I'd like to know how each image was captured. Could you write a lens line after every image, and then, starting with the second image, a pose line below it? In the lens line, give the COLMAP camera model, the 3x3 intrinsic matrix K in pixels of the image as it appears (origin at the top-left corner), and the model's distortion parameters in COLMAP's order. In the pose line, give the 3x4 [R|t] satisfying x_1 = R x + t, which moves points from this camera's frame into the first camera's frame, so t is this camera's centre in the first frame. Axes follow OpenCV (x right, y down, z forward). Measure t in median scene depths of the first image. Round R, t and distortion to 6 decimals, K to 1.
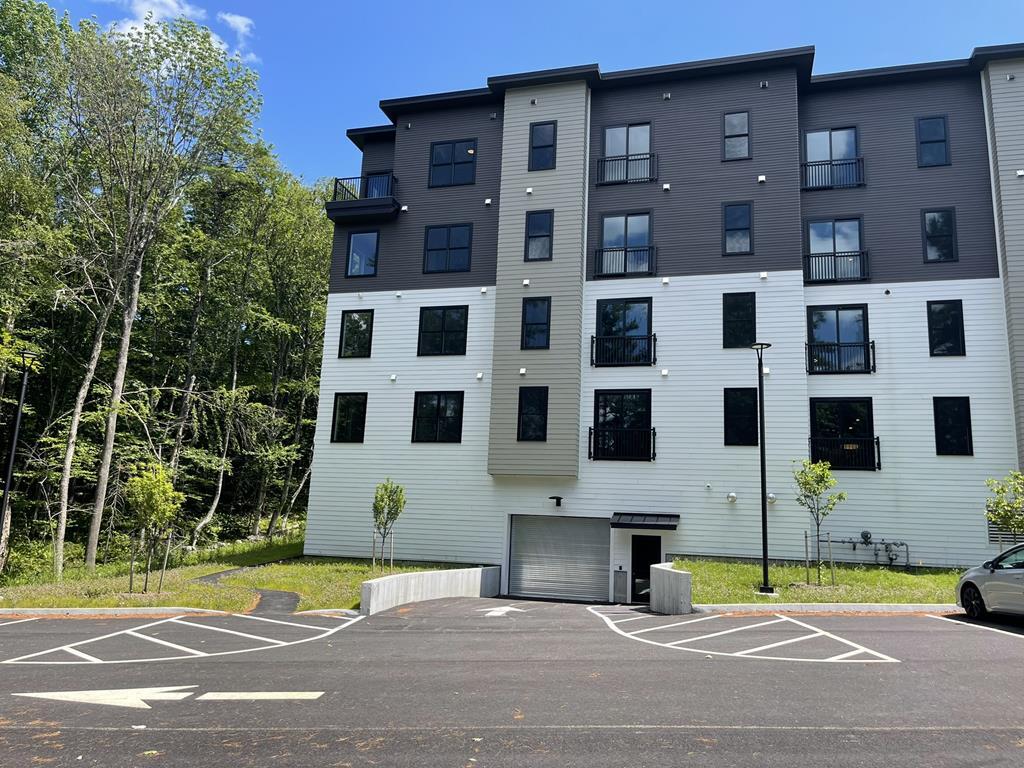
lens RADIAL K [[798.9, 0, 508.3], [0, 798.9, 377.3], [0, 0, 1]] dist [0.058891, -0.080593]
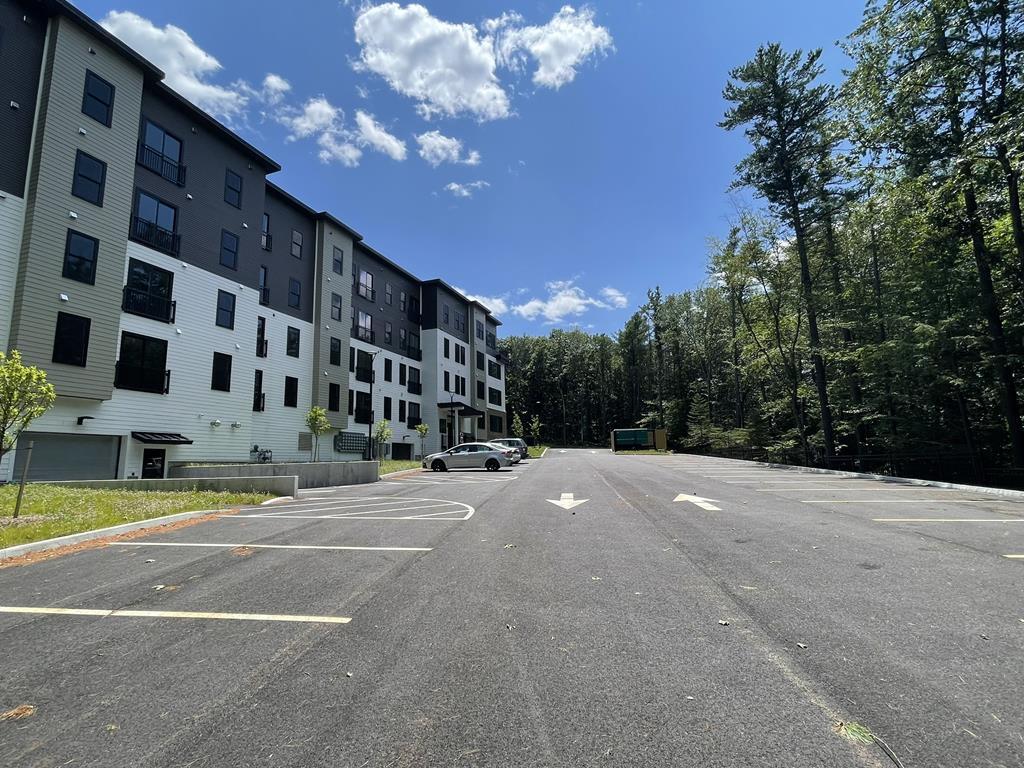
lens RADIAL K [[512.5, 0, 510.9], [0, 512.5, 382.6], [0, 0, 1]] dist [0.007828, 0.000365]
pose [[0.058464, 0.120657, 0.990971, -0.625209], [-0.169890, 0.979391, -0.109224, 0.078730], [-0.983727, -0.161970, 0.077758, 0.351762]]
